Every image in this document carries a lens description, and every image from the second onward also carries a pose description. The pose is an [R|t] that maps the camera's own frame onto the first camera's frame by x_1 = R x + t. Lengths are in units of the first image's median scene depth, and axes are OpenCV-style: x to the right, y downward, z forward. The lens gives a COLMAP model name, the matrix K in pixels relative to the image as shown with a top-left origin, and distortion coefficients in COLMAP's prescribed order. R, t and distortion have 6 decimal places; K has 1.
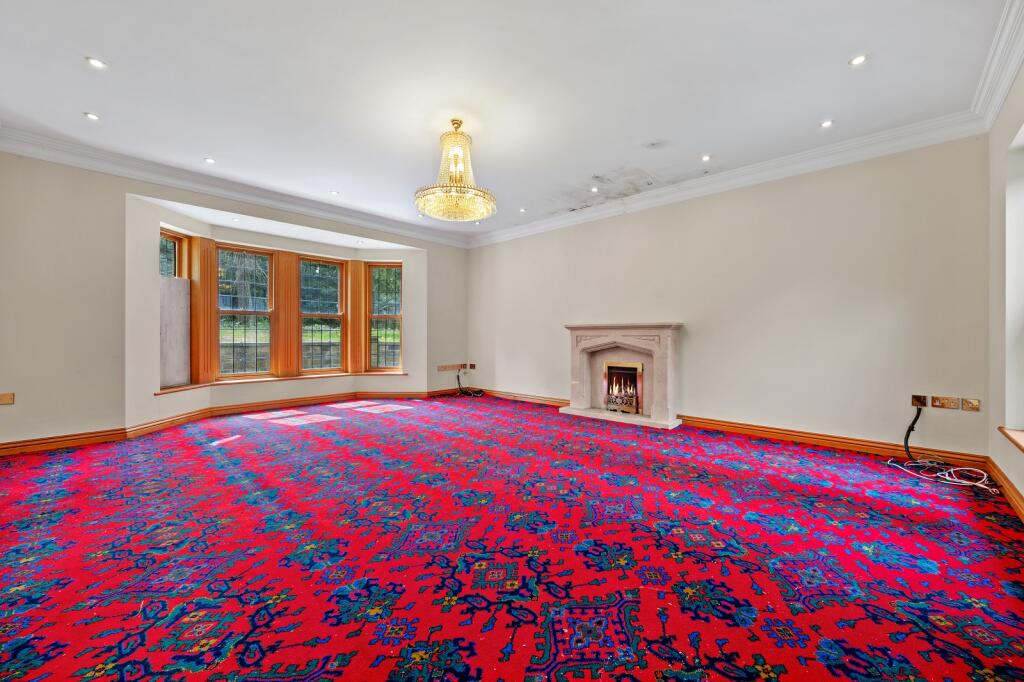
lens RADIAL K [[397.7, 0, 515.3], [0, 397.7, 336.7], [0, 0, 1]] dist [-0.000125, 0.000109]
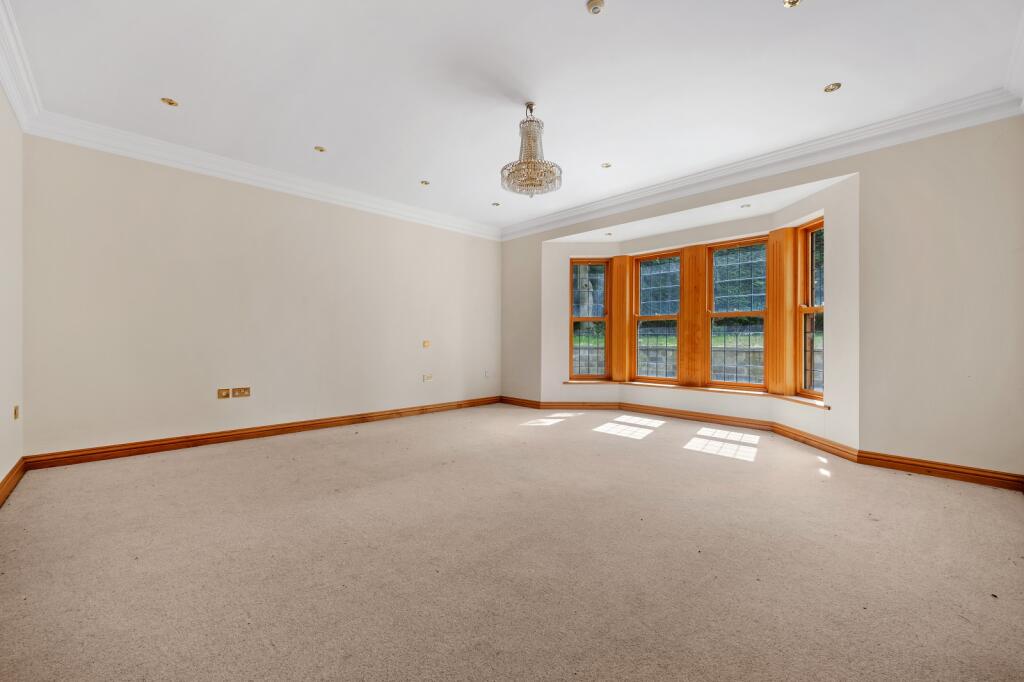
lens RADIAL K [[397.7, 0, 505.9], [0, 397.7, 342.6], [0, 0, 1]] dist [-0.000125, 0.000109]
pose [[-0.031427, 0.003479, -0.999500, 0.313415], [-0.005529, 0.999978, 0.003654, 0.002815], [0.999491, 0.005641, -0.031407, 0.555517]]
